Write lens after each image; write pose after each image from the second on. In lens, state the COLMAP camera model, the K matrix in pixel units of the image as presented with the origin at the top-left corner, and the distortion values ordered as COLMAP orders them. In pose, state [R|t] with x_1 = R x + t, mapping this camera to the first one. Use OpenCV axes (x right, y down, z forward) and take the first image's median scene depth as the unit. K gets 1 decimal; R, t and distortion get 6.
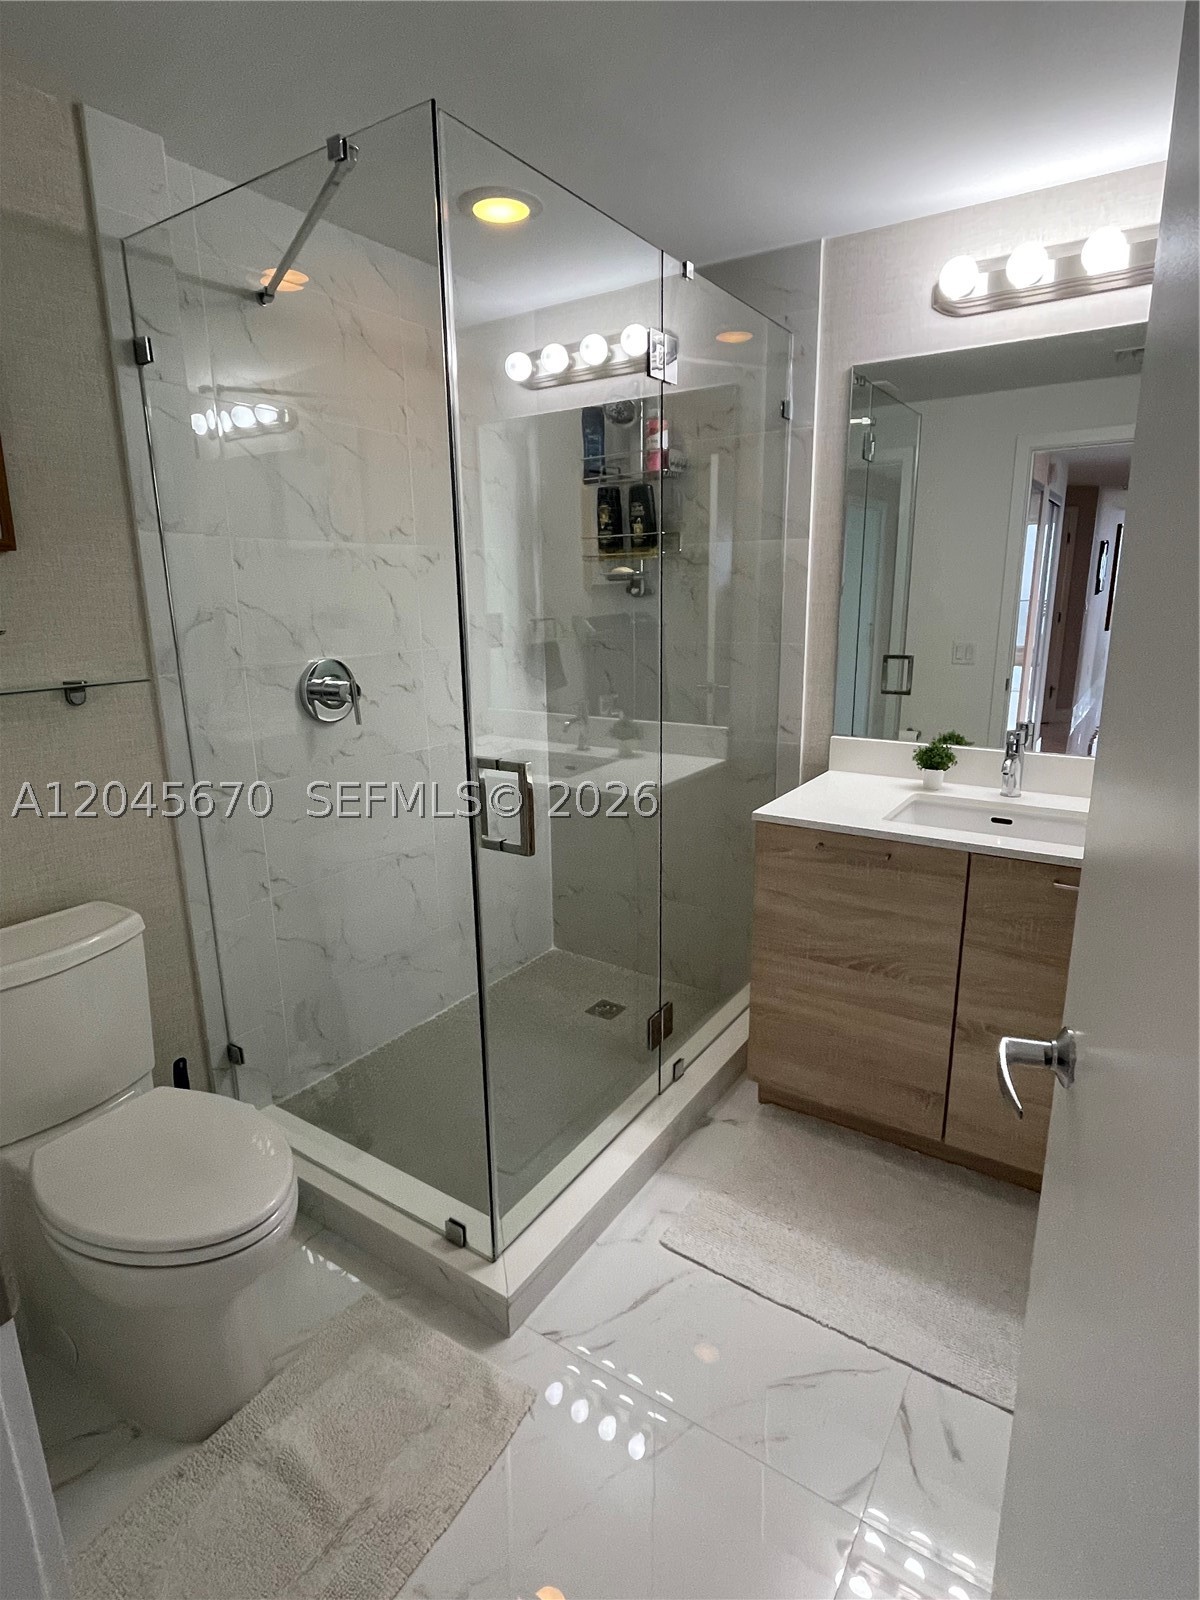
lens RADIAL K [[847.8, 0, 600.0], [0, 847.8, 800.0], [0, 0, 1]] dist [-0.001522, -0.000597]
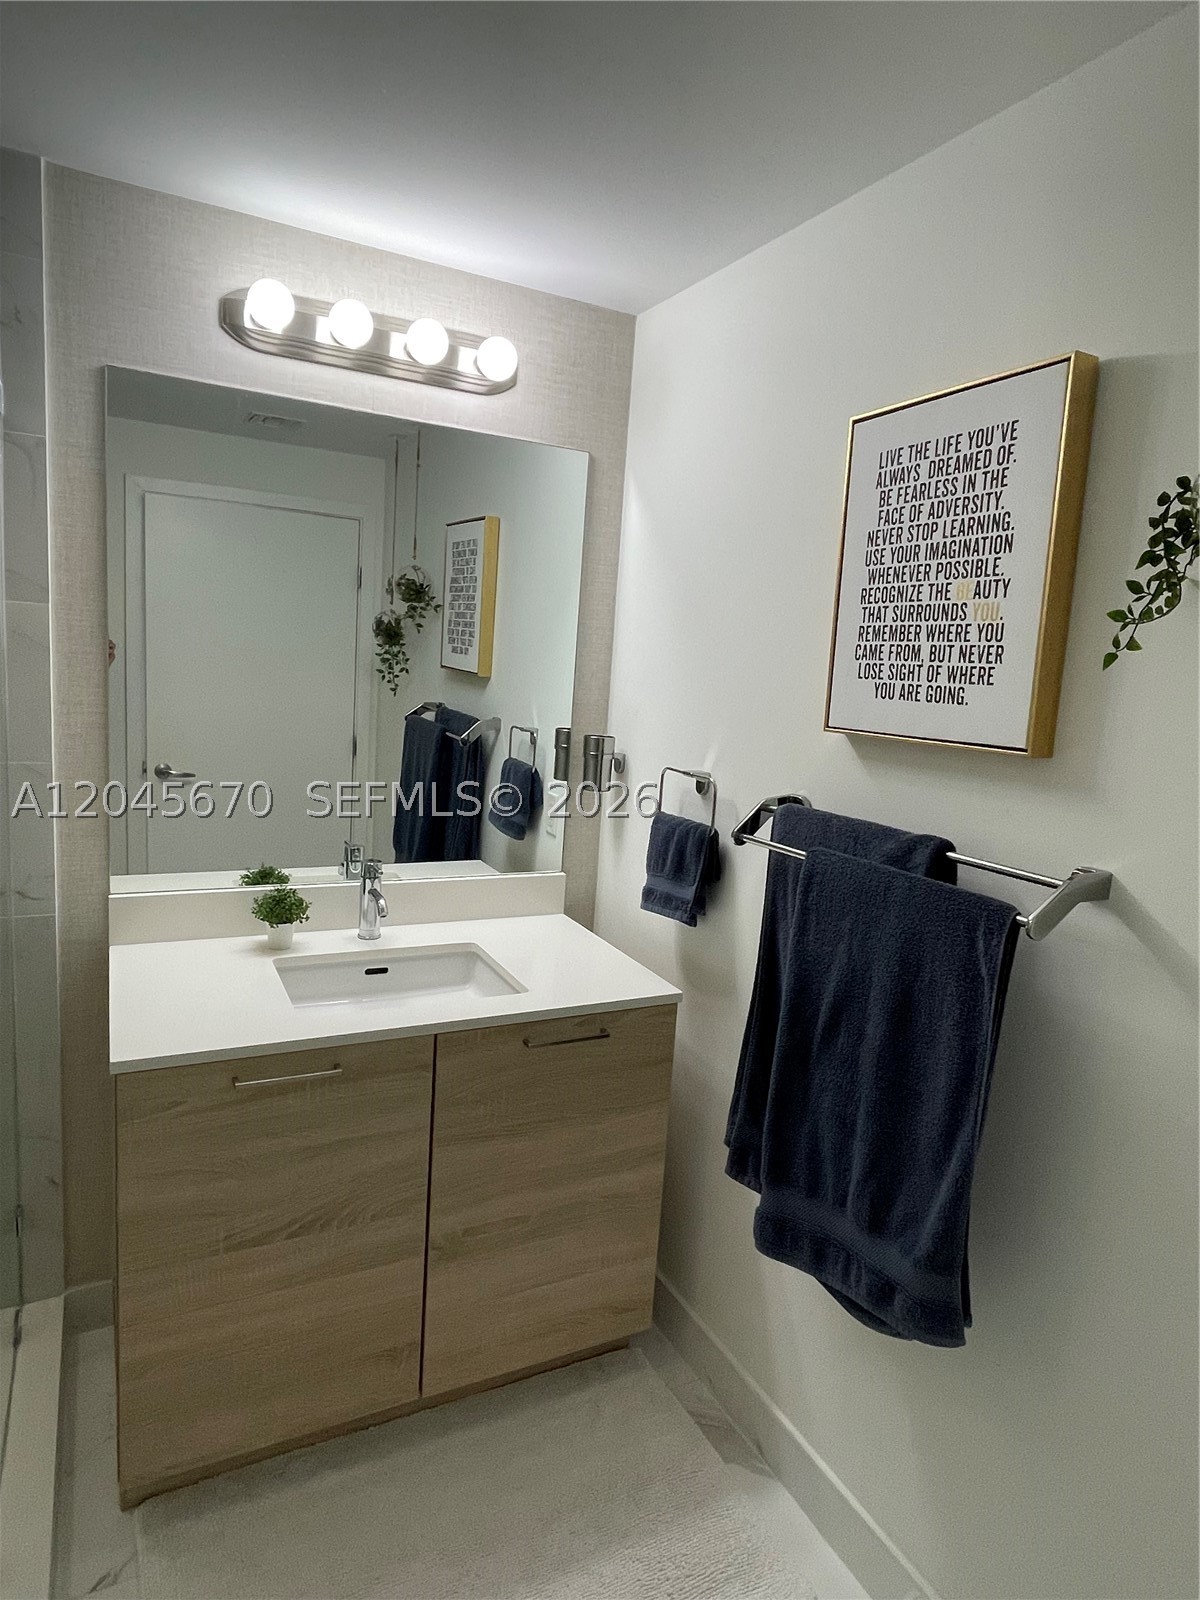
lens RADIAL K [[942.6, 0, 600.0], [0, 942.6, 800.0], [0, 0, 1]] dist [0.001025, 0.002316]
pose [[0.494528, -0.086534, 0.864843, -0.212884], [0.137094, 0.990342, 0.020699, -0.136211], [-0.858282, 0.108328, 0.501615, 0.341545]]
